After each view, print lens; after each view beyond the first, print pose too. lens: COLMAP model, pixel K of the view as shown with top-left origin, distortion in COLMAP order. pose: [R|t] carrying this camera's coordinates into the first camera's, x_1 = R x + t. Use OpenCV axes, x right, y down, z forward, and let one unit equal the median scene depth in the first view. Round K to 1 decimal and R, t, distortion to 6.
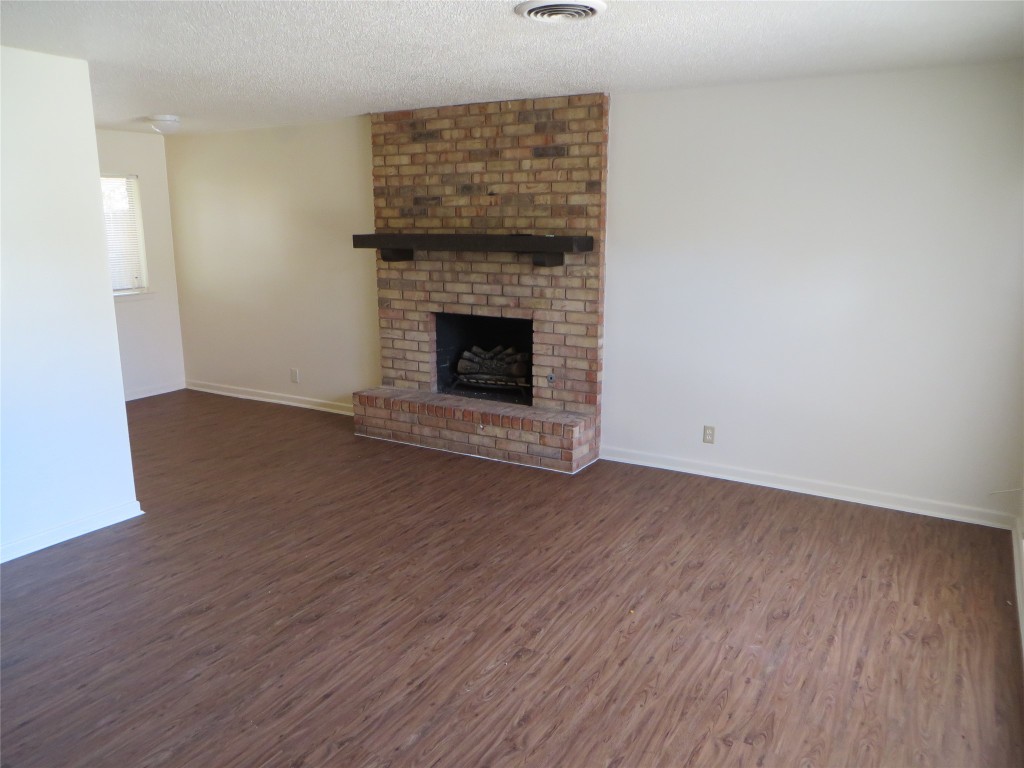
lens RADIAL K [[784.0, 0, 509.6], [0, 784.0, 383.5], [0, 0, 1]] dist [-0.008717, -0.010655]
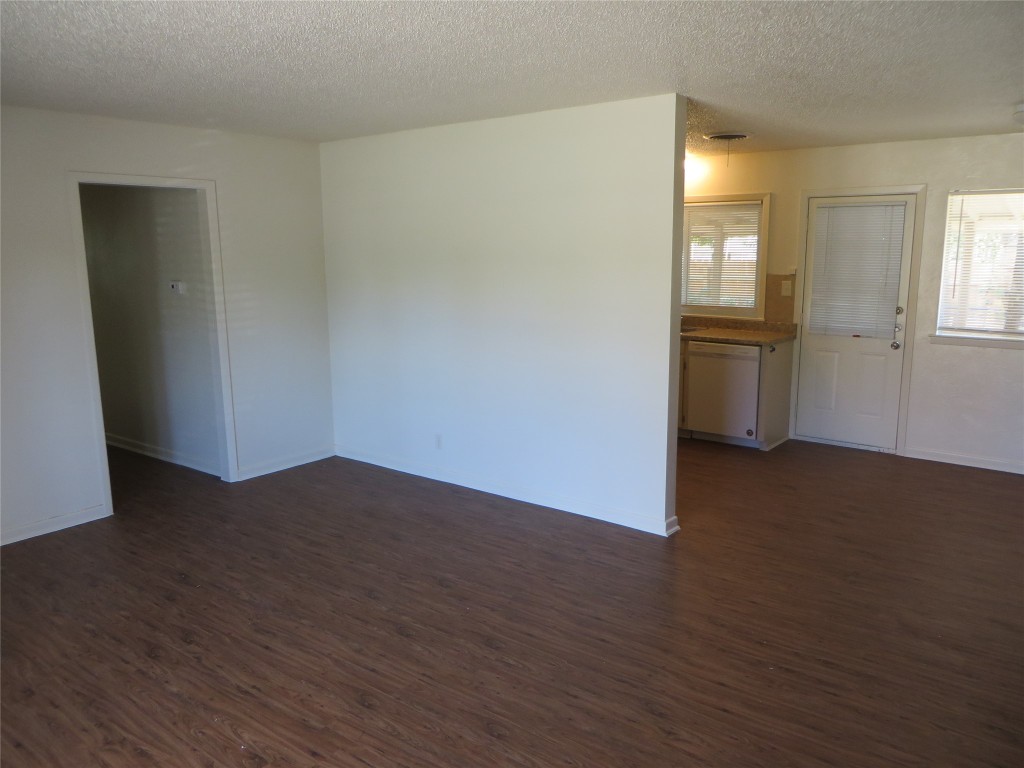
lens RADIAL K [[784.0, 0, 503.5], [0, 784.0, 367.8], [0, 0, 1]] dist [-0.008717, -0.010655]
pose [[-0.125785, 0.160436, -0.978999, 0.640592], [-0.205737, 0.961164, 0.183947, -0.232031], [0.970490, 0.224554, -0.087893, 1.085478]]
